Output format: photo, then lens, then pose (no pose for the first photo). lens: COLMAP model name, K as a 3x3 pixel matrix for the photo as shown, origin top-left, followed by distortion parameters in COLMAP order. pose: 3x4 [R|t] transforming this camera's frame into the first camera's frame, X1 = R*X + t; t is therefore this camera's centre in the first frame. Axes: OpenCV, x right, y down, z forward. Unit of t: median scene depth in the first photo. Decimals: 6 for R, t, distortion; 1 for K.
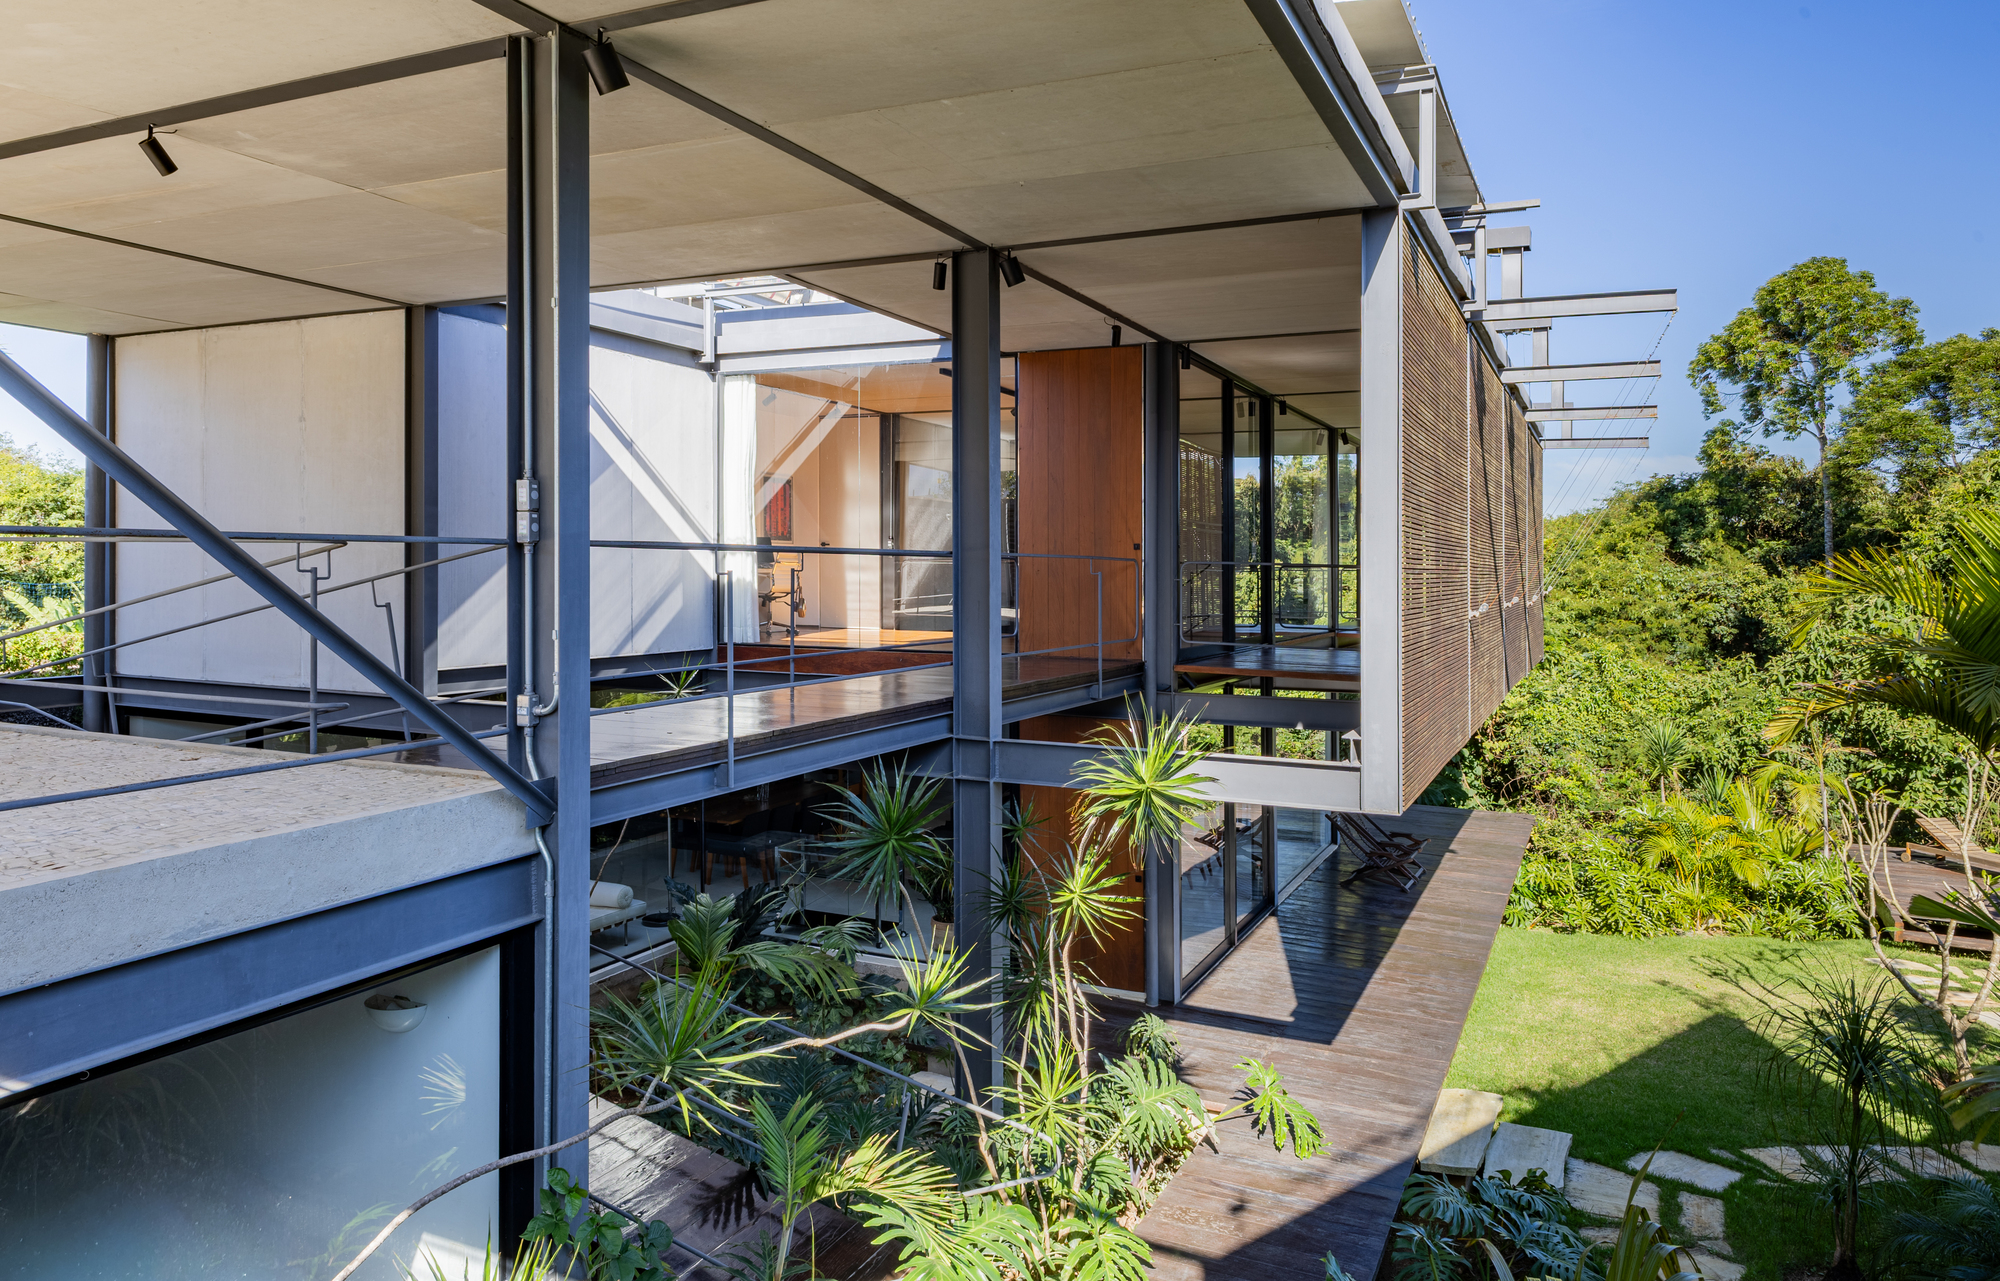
lens RADIAL K [[1310.6, 0, 1017.8], [0, 1310.6, 538.7], [0, 0, 1]] dist [0.011062, -0.007120]
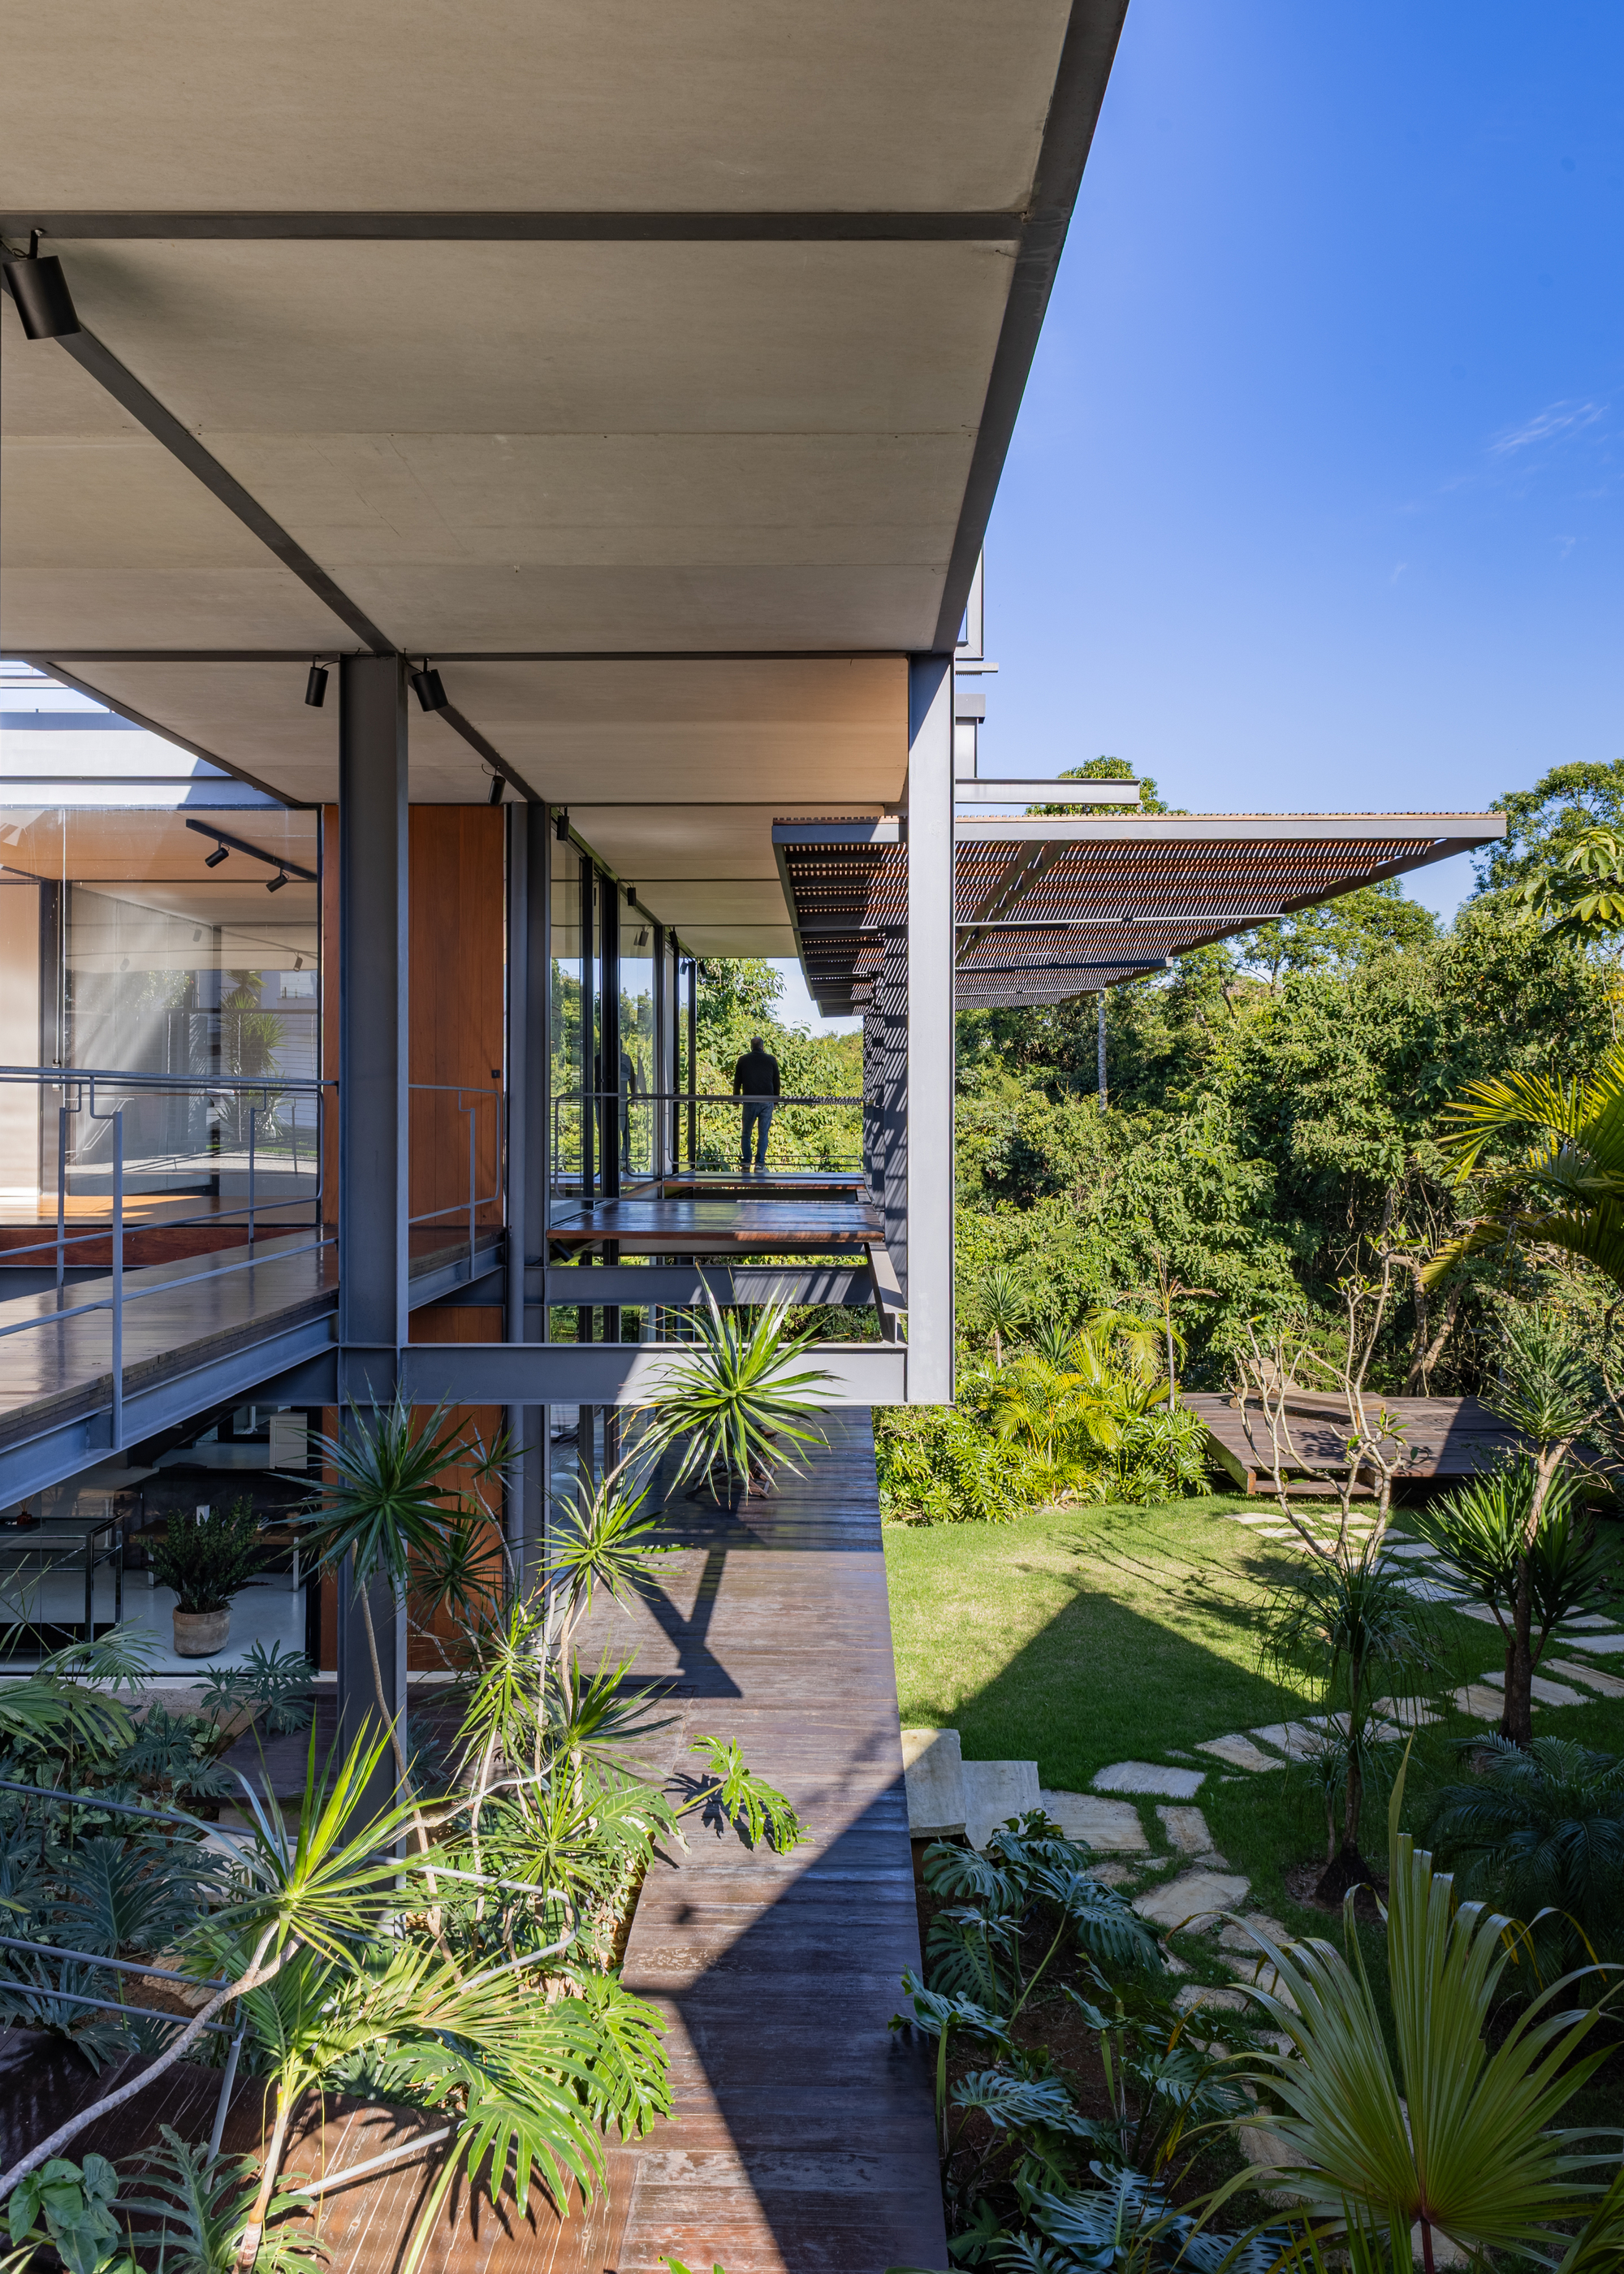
lens RADIAL K [[1657.3, 0, 811.4], [0, 1657.3, 1051.7], [0, 0, 1]] dist [0.011480, 0.005880]
pose [[0.912259, 0.002911, 0.409605, -0.105300], [0.000123, 0.999973, -0.007380, 0.000401], [-0.409615, 0.006783, 0.912233, 0.050203]]
